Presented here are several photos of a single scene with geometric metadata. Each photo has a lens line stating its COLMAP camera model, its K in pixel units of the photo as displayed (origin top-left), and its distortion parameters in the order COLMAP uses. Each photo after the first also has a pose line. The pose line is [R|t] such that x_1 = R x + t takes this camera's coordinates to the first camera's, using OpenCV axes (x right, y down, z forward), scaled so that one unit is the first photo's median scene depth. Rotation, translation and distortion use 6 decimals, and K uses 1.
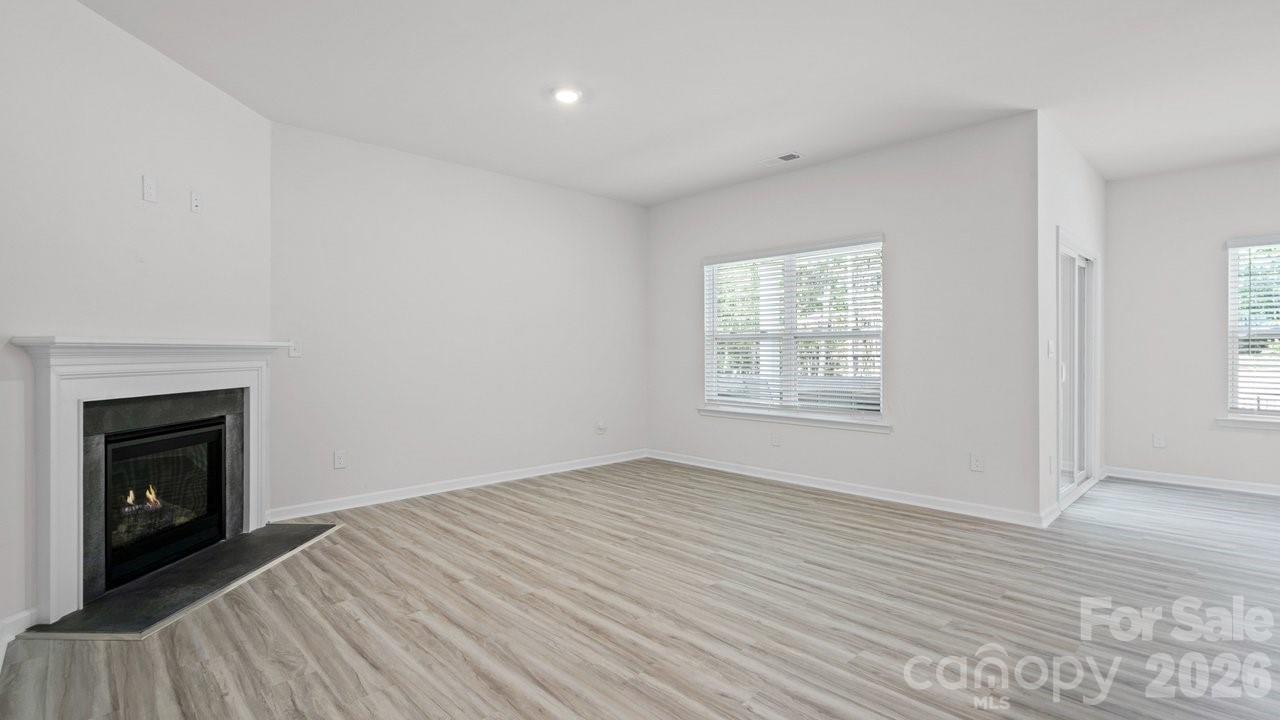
lens RADIAL K [[600.1, 0, 634.2], [0, 600.1, 352.6], [0, 0, 1]] dist [0.000583, 0.001584]
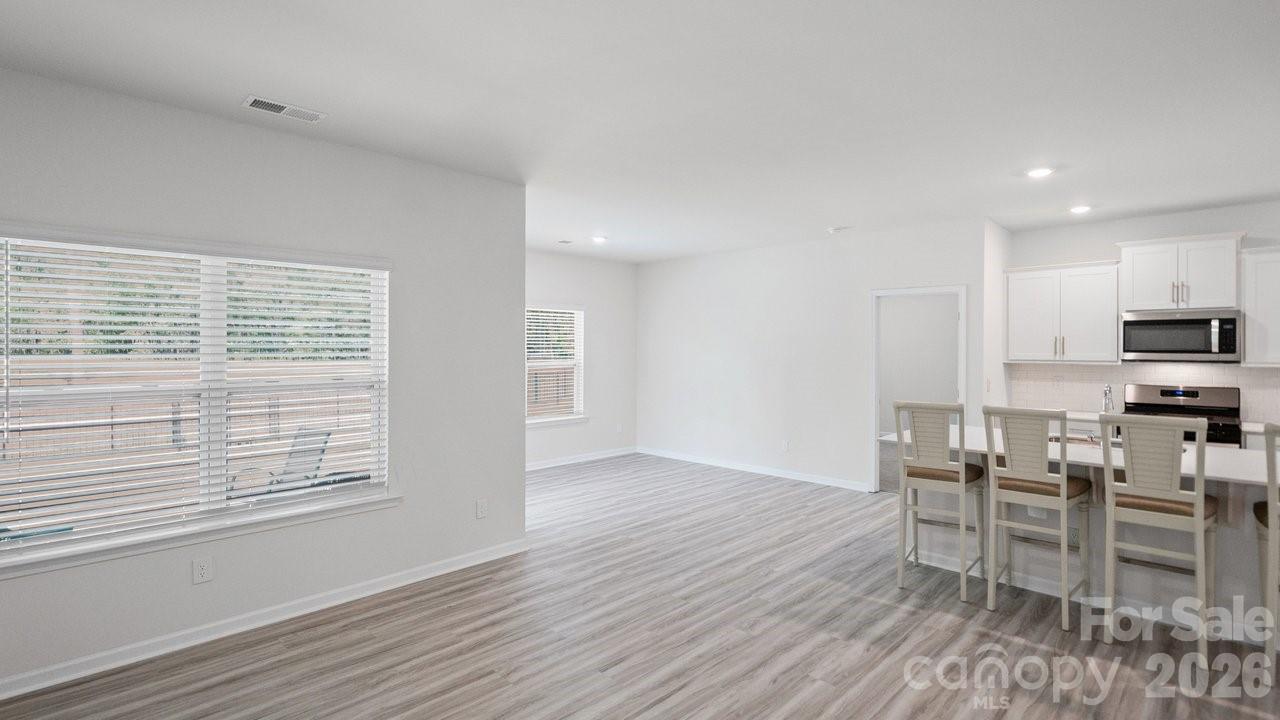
lens RADIAL K [[600.1, 0, 634.1], [0, 600.1, 347.9], [0, 0, 1]] dist [0.000583, 0.001584]
pose [[-0.025782, 0.001561, 0.999666, -0.568106], [0.002609, 0.999995, -0.001494, -0.110856], [-0.999664, 0.002570, -0.025786, 0.964509]]
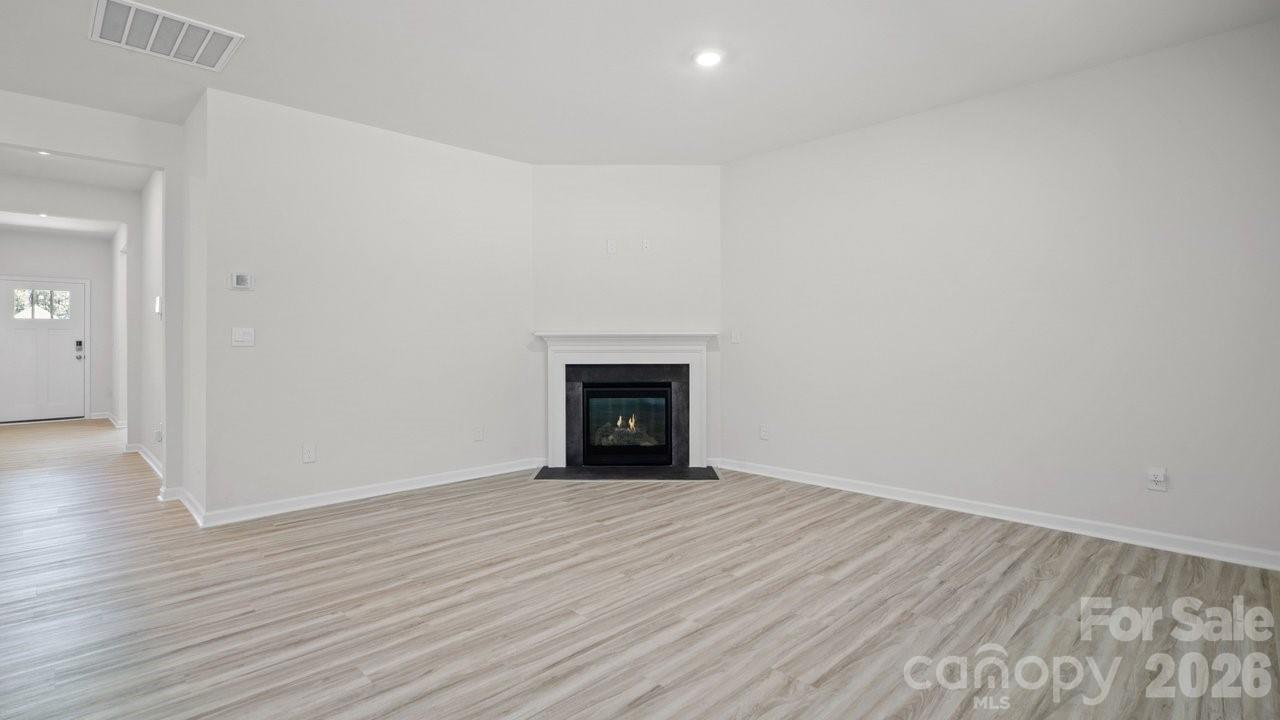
lens RADIAL K [[600.1, 0, 619.3], [0, 600.1, 340.4], [0, 0, 1]] dist [0.000583, 0.001584]
pose [[-0.000059, 0.000026, -1.000000, 0.875981], [0.004336, 0.999991, 0.000026, 0.001458], [0.999991, -0.004336, -0.000059, 0.951645]]
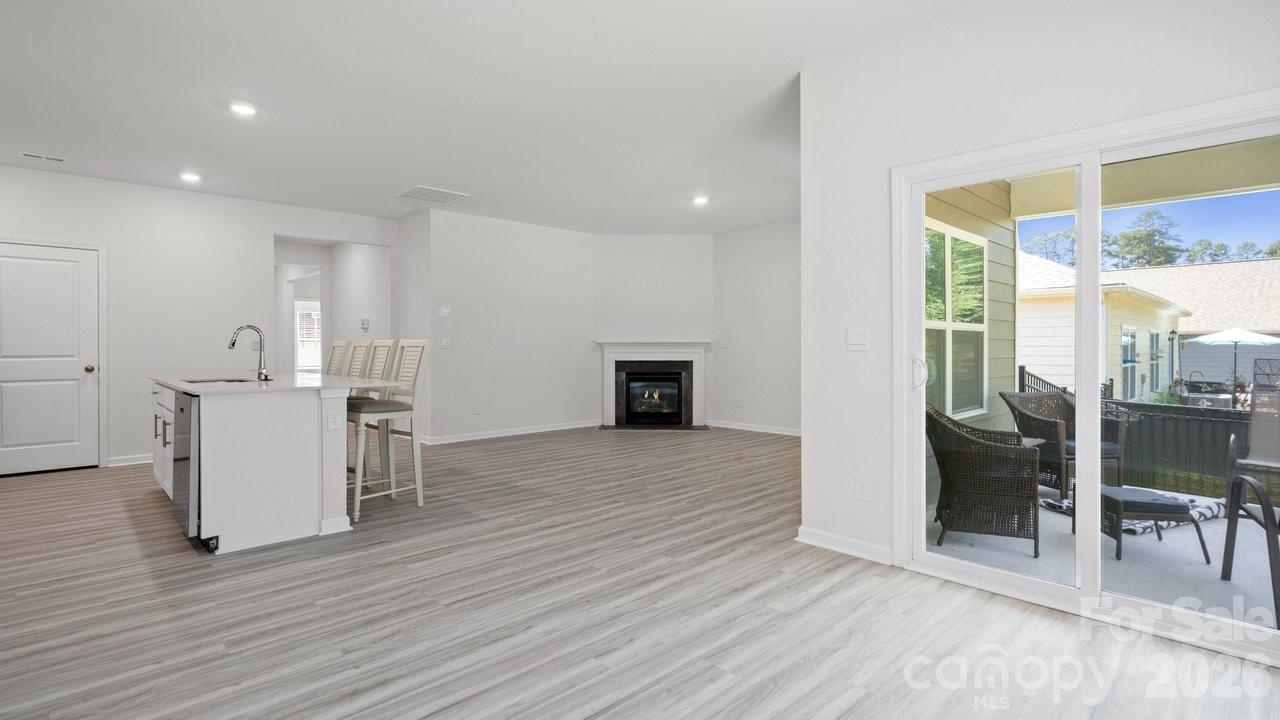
lens RADIAL K [[600.1, 0, 641.1], [0, 600.1, 351.9], [0, 0, 1]] dist [0.000583, 0.001584]
pose [[0.013800, 0.009924, -0.999856, 1.834987], [0.001869, 0.999949, 0.009951, 0.002385], [0.999903, -0.002006, 0.013780, 0.882399]]
